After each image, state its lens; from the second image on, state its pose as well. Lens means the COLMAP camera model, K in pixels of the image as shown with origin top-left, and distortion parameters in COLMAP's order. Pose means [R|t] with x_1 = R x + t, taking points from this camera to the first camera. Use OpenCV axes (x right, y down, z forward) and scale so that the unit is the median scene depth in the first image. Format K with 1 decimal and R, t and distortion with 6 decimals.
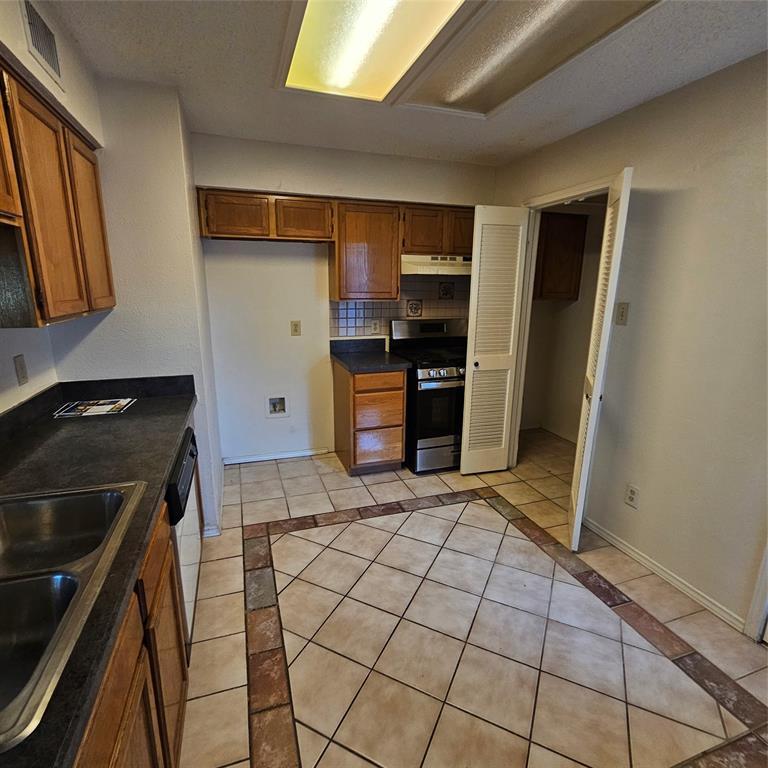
lens RADIAL K [[421.7, 0, 378.1], [0, 421.7, 384.2], [0, 0, 1]] dist [-0.001326, 0.000844]
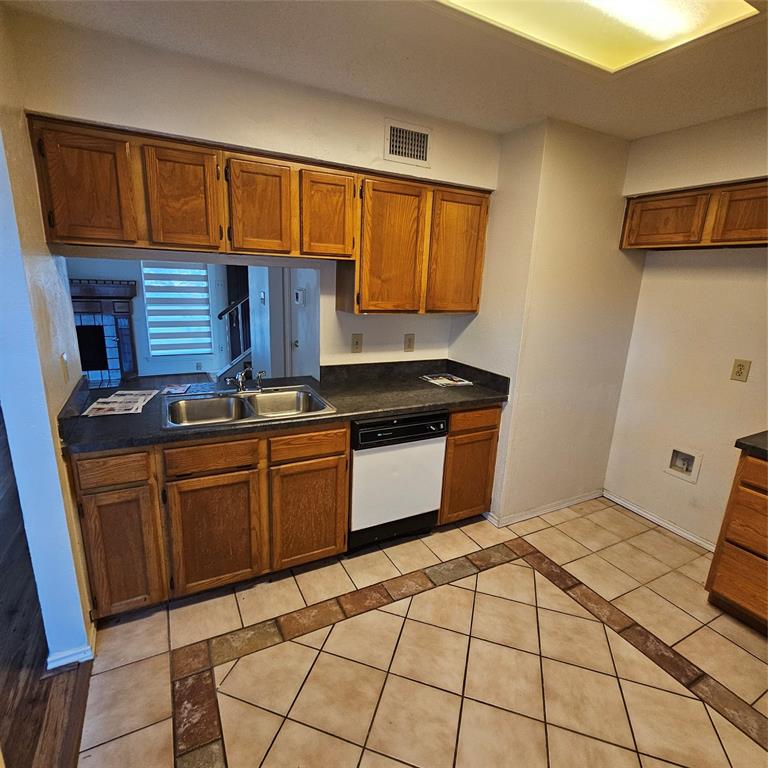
lens RADIAL K [[421.7, 0, 377.3], [0, 421.7, 384.9], [0, 0, 1]] dist [-0.001326, 0.000844]
pose [[0.153370, 0.241678, -0.958159, 0.569392], [-0.269523, 0.943098, 0.194738, -0.124769], [0.950702, 0.228379, 0.209781, 0.431627]]
